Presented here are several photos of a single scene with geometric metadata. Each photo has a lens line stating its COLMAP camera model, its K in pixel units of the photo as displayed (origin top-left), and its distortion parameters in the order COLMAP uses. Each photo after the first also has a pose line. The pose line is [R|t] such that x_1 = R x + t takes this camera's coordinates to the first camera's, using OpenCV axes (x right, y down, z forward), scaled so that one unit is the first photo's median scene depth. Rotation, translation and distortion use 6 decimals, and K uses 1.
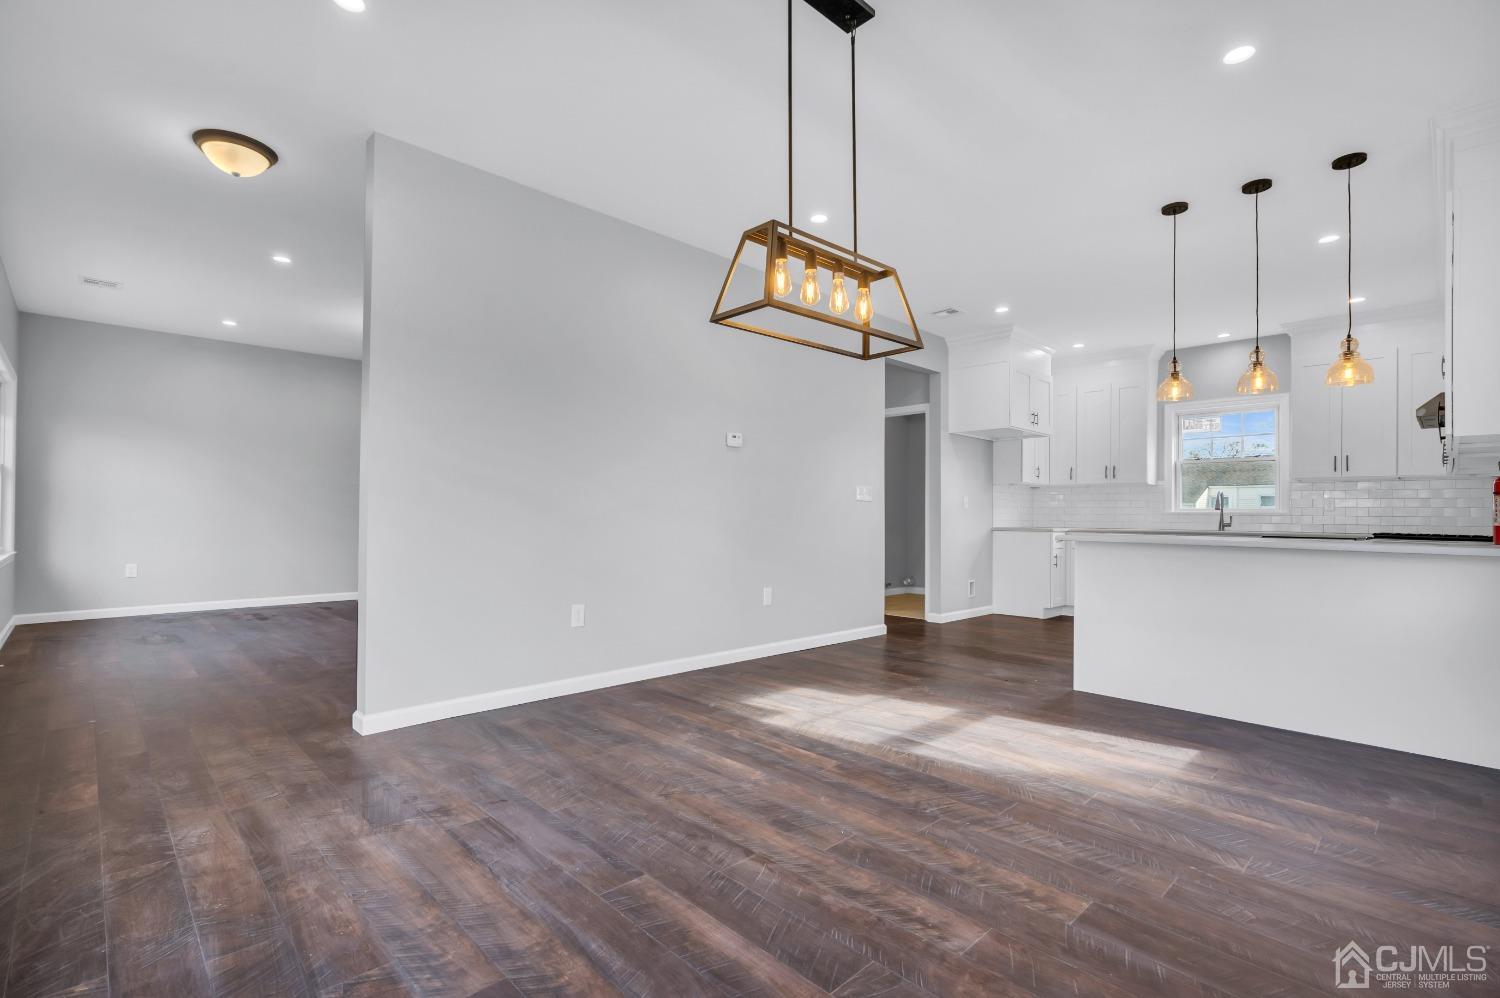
lens RADIAL K [[688.9, 0, 754.3], [0, 688.9, 507.3], [0, 0, 1]] dist [-0.006858, 0.000370]
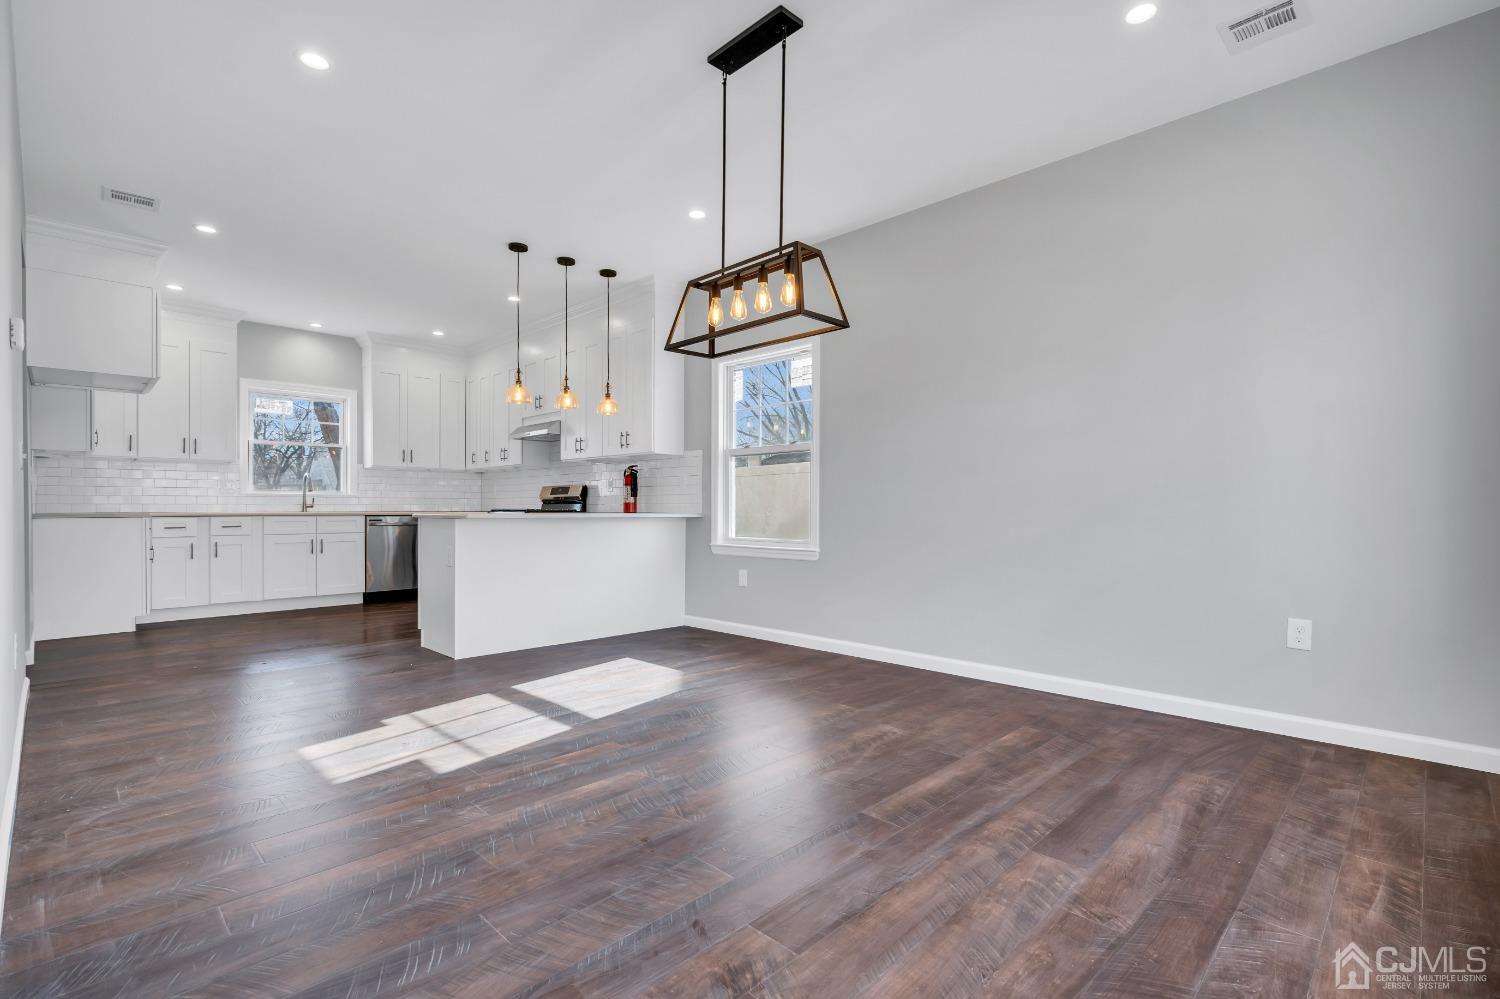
lens RADIAL K [[688.9, 0, 739.7], [0, 688.9, 507.4], [0, 0, 1]] dist [-0.006858, 0.000370]
pose [[-0.009528, -0.010136, 0.999903, -0.919312], [-0.013803, 0.999855, 0.010004, 0.020663], [-0.999859, -0.013706, -0.009666, 0.877602]]
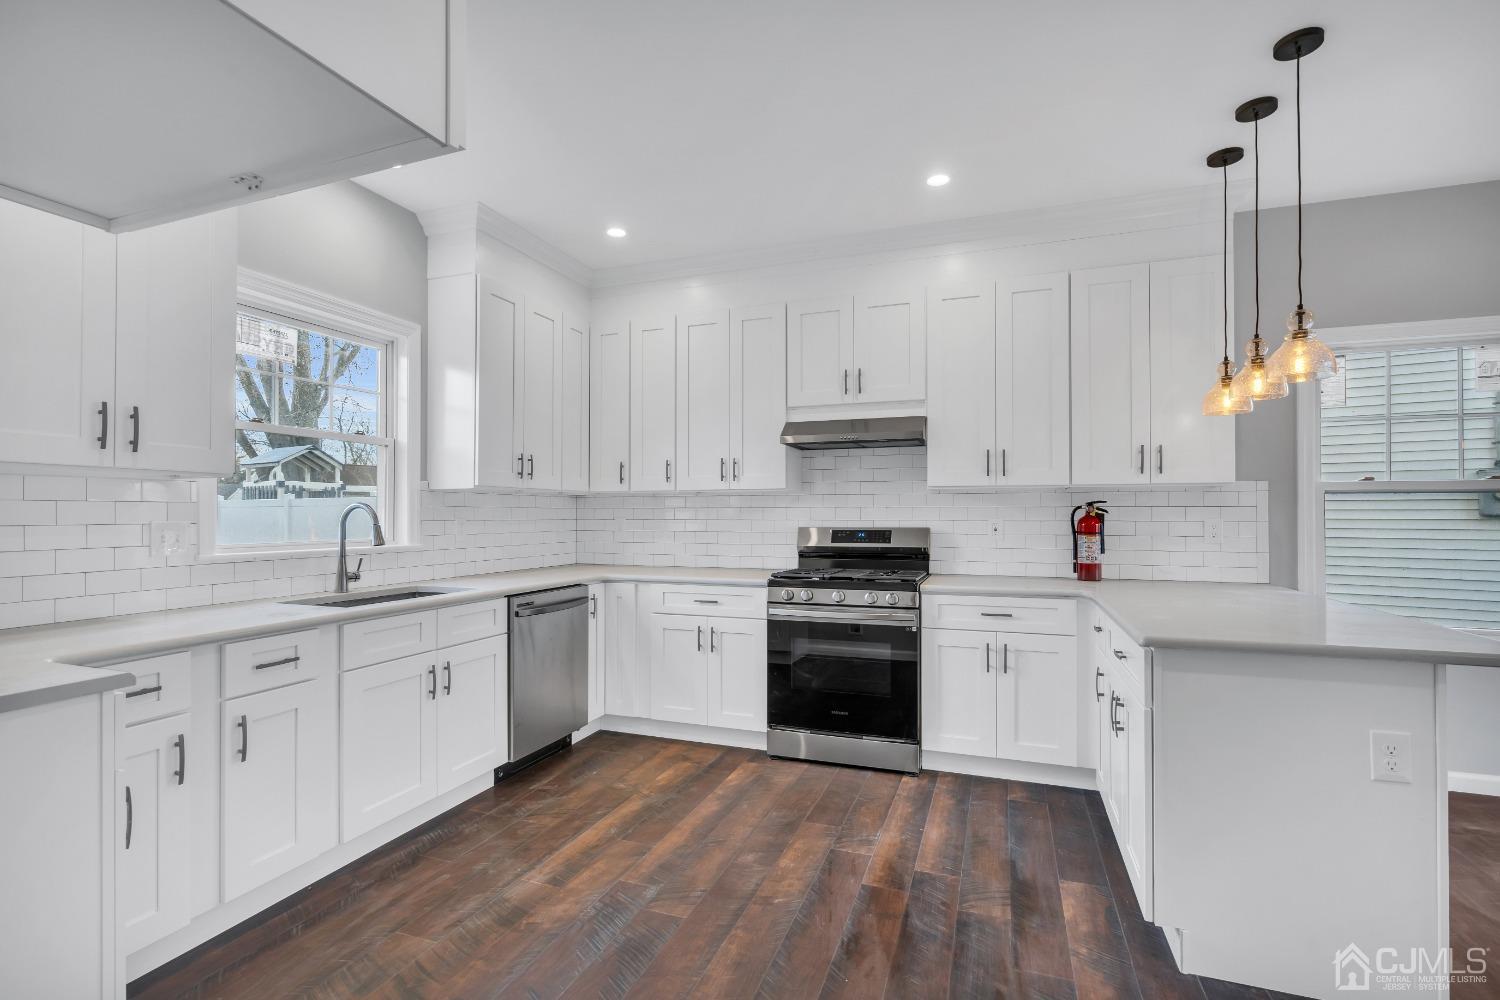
lens RADIAL K [[688.9, 0, 740.1], [0, 688.9, 509.4], [0, 0, 1]] dist [-0.006858, 0.000370]
pose [[-0.421887, -0.002826, 0.906644, 0.418550], [-0.017682, 0.999831, -0.005111, -0.053389], [-0.906476, -0.018187, -0.421865, 2.393283]]
